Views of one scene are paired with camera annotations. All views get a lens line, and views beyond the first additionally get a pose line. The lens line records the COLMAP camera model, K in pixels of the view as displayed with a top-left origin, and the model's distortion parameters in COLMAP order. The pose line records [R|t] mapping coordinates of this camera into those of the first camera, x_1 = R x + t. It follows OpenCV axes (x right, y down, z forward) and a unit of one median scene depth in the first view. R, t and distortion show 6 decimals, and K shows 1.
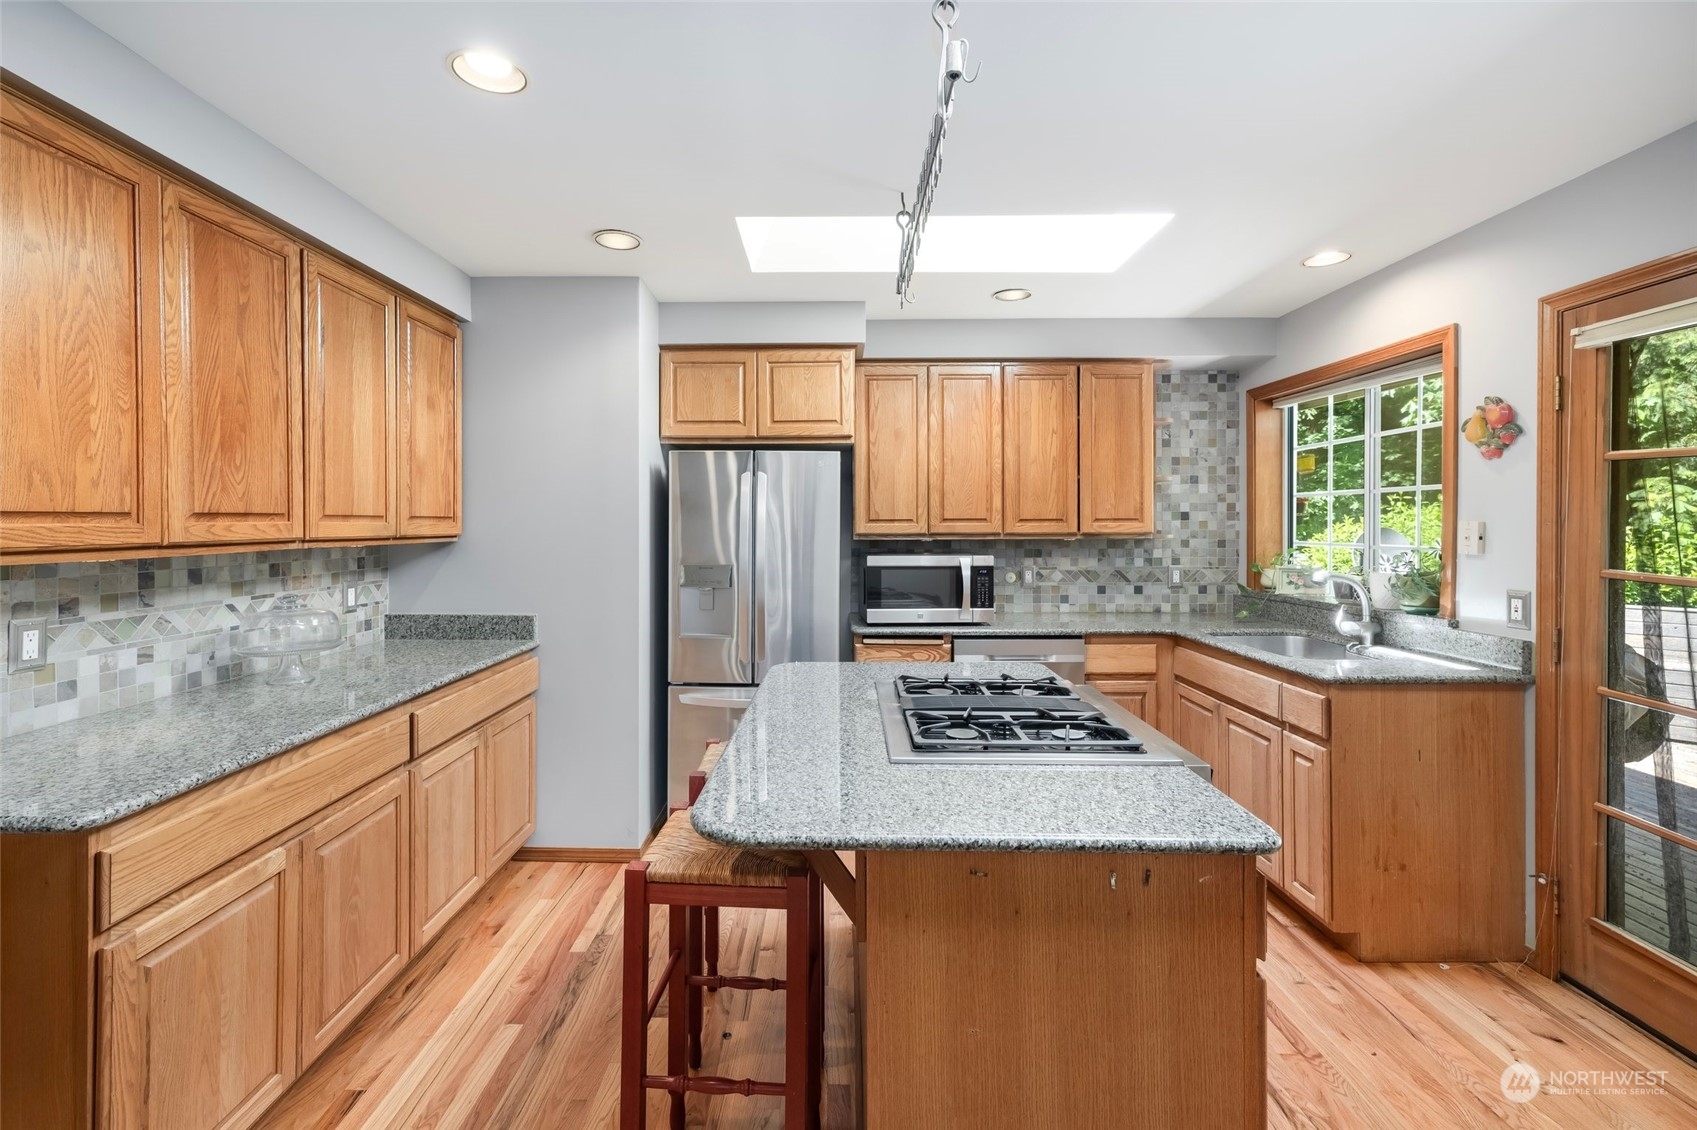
lens RADIAL K [[752.5, 0, 849.8], [0, 752.5, 532.6], [0, 0, 1]] dist [0.004180, 0.000238]
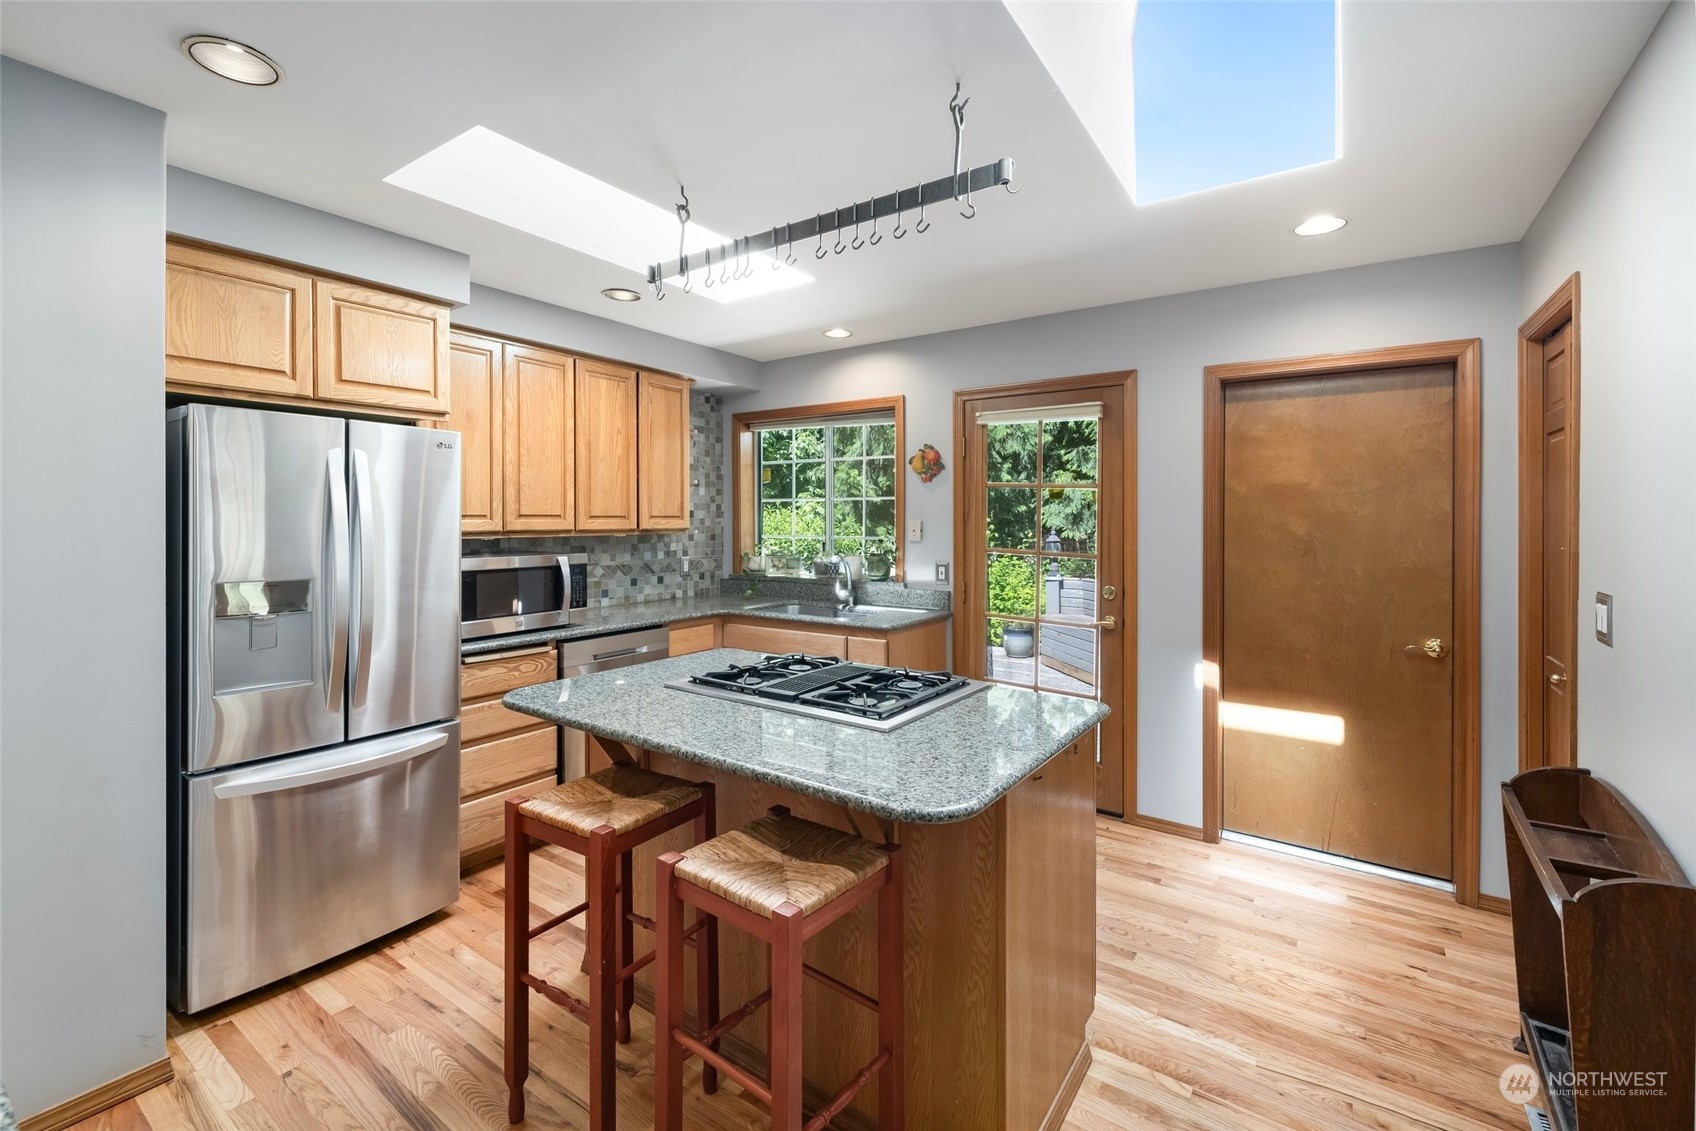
lens RADIAL K [[723.0, 0, 848.0], [0, 723.0, 524.0], [0, 0, 1]] dist [-0.002069, -0.000174]
pose [[0.558853, -0.001136, 0.829266, -0.377514], [0.004896, 0.999986, -0.001930, -0.003650], [-0.829252, 0.005139, 0.558851, 0.183913]]
